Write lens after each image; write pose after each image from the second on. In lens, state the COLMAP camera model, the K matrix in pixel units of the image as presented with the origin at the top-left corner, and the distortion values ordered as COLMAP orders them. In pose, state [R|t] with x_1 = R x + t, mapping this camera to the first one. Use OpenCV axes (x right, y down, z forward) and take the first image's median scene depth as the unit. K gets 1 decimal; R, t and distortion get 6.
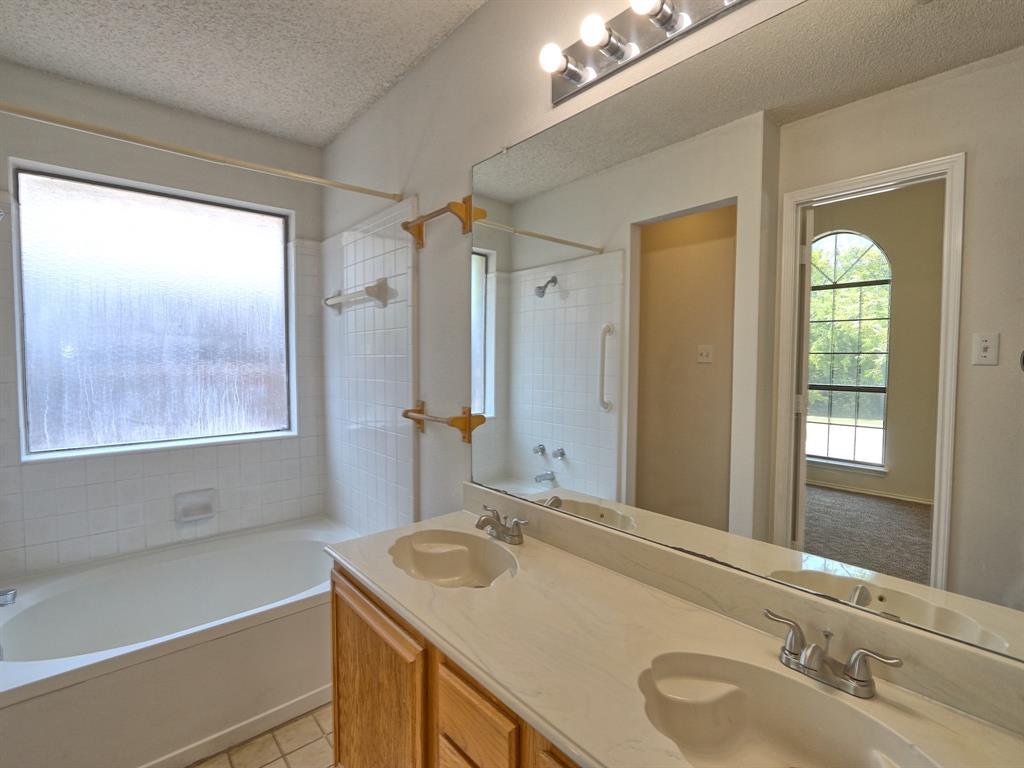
lens RADIAL K [[478.1, 0, 511.7], [0, 478.1, 375.8], [0, 0, 1]] dist [0.005277, -0.000078]
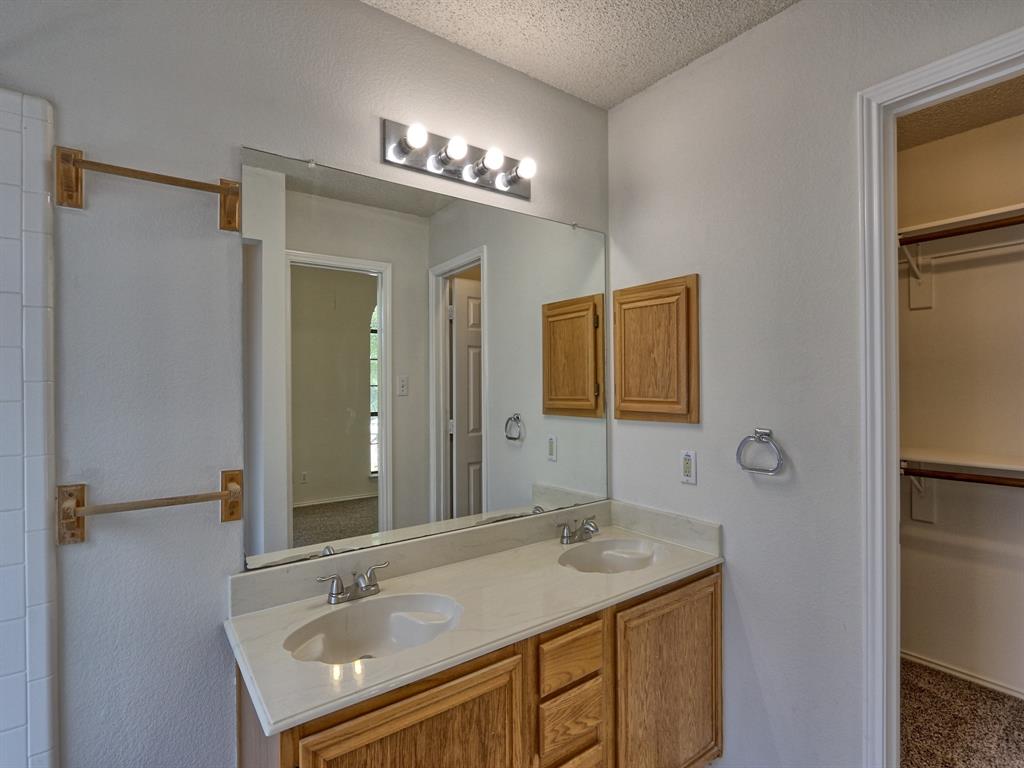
lens RADIAL K [[513.8, 0, 512.0], [0, 513.8, 385.5], [0, 0, 1]] dist [0.000497, 0.000080]
pose [[0.102478, -0.001638, 0.994734, -0.733533], [0.052468, 0.998616, -0.003760, -0.032306], [-0.993351, 0.052577, 0.102422, 0.449472]]
